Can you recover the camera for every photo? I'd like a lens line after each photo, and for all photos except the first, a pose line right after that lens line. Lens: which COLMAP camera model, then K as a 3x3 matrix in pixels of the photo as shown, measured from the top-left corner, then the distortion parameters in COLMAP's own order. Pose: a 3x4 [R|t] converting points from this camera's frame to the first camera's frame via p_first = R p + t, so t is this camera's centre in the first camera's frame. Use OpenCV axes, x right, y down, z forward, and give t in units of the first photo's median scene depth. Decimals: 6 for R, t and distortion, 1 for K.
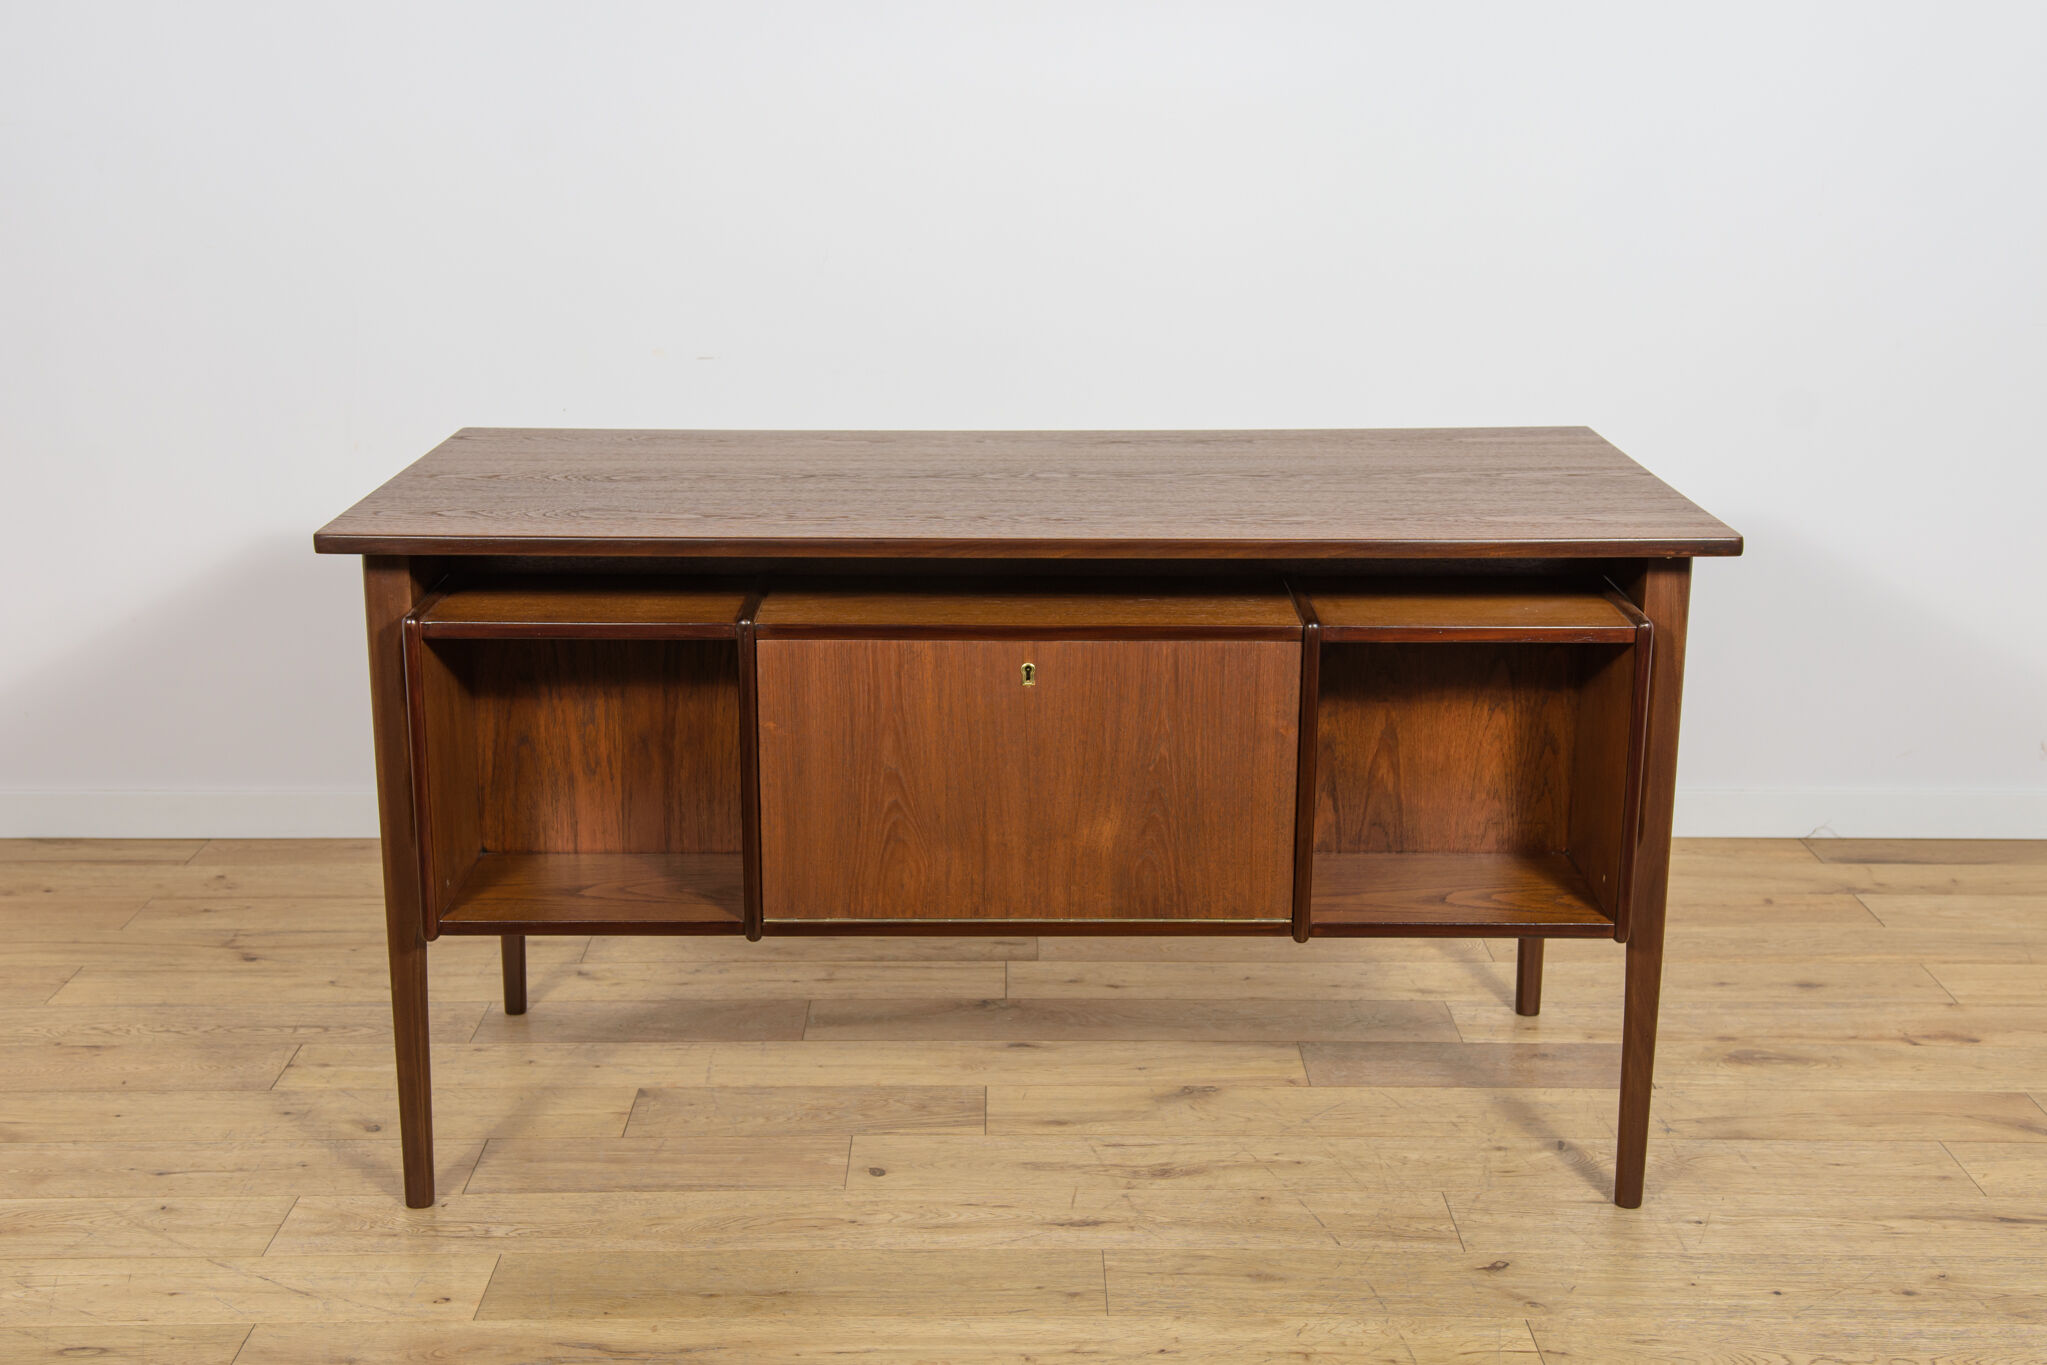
lens RADIAL K [[2385.1, 0, 1023.5], [0, 2385.1, 682.5], [0, 0, 1]] dist [0.015466, 0.154772]
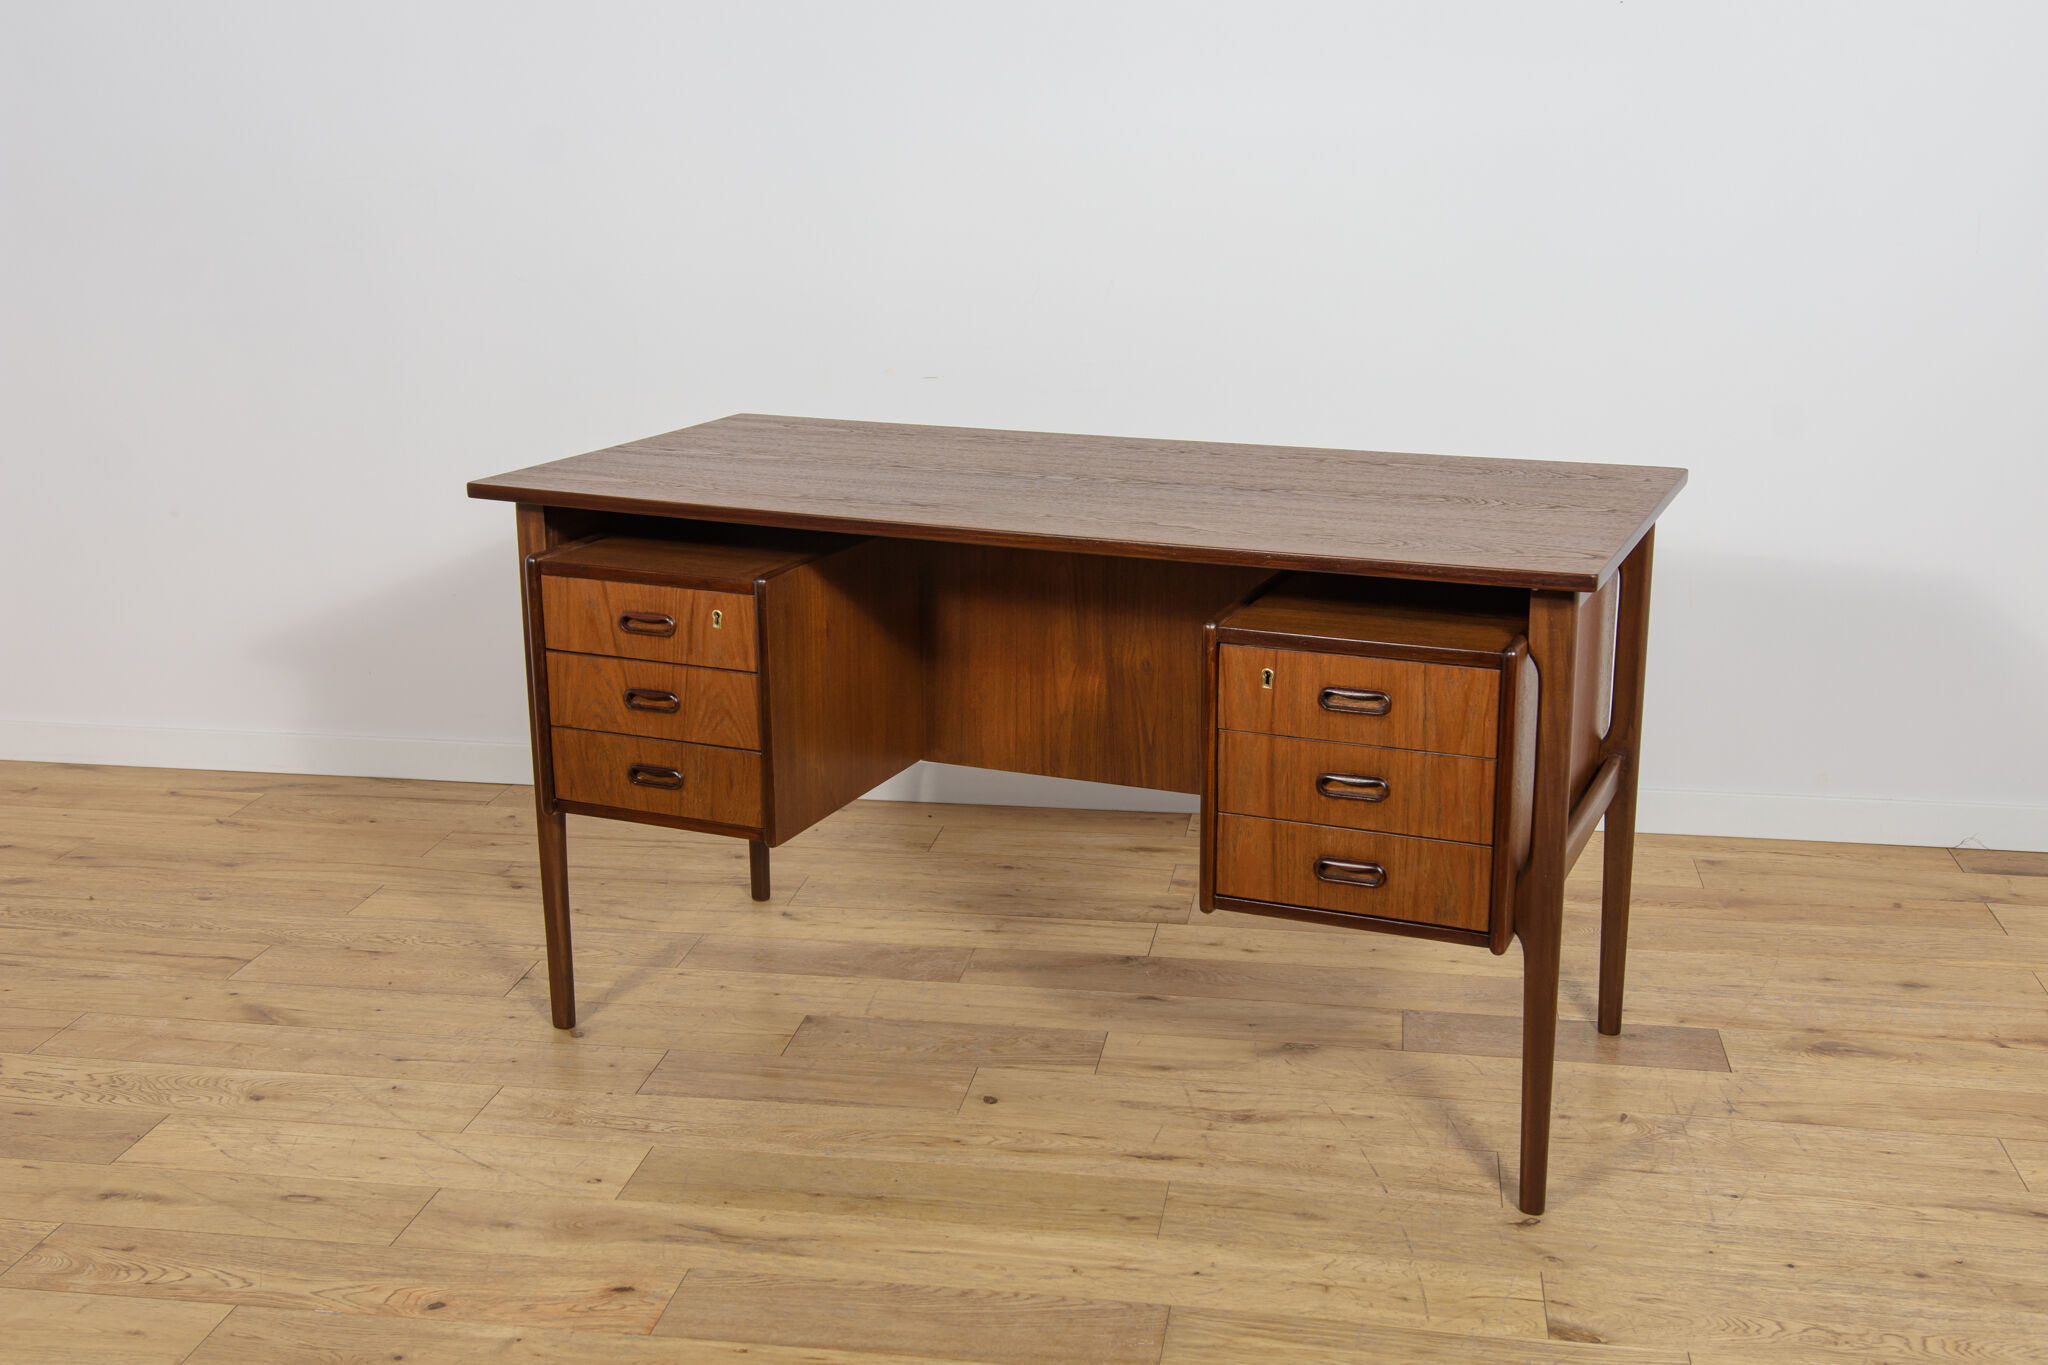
lens RADIAL K [[2179.8, 0, 1028.3], [0, 2179.8, 676.8], [0, 0, 1]] dist [-0.008068, 0.130213]
pose [[0.985524, 0.033868, -0.166116, 0.121571], [-0.033822, 0.999423, 0.003108, 0.001259], [0.166126, 0.002555, 0.986101, -0.013352]]
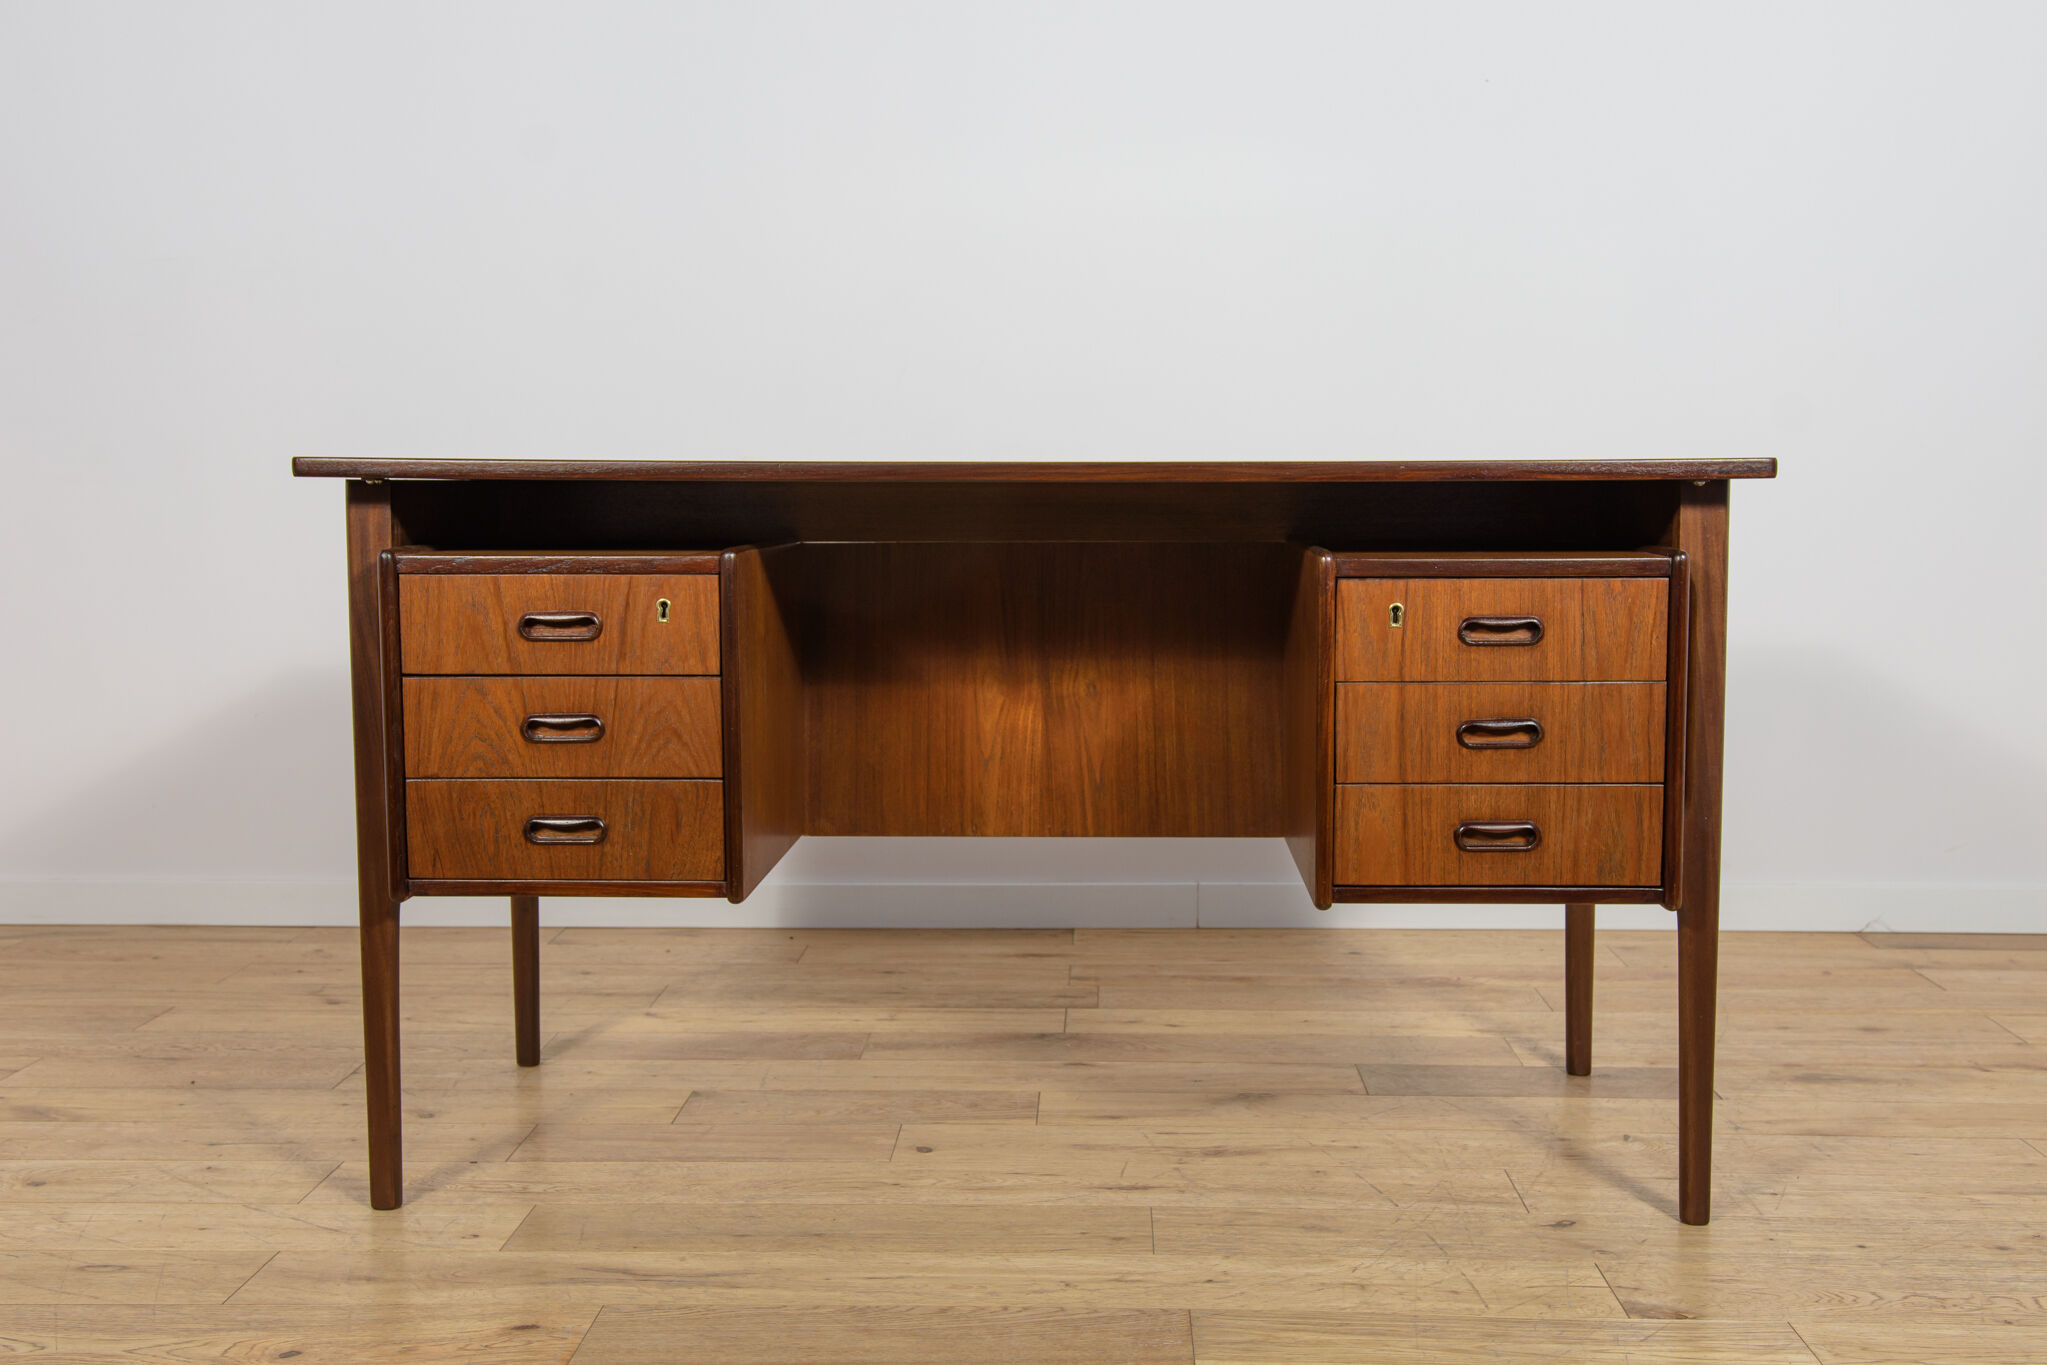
lens RADIAL K [[2134.9, 0, 1026.4], [0, 2134.9, 682.4], [0, 0, 1]] dist [-0.010580, 0.106310]
pose [[0.998997, -0.001844, -0.044736, 0.020521], [-0.005509, 0.986498, -0.163682, 0.159857], [0.044434, 0.163764, 0.985498, 0.105097]]
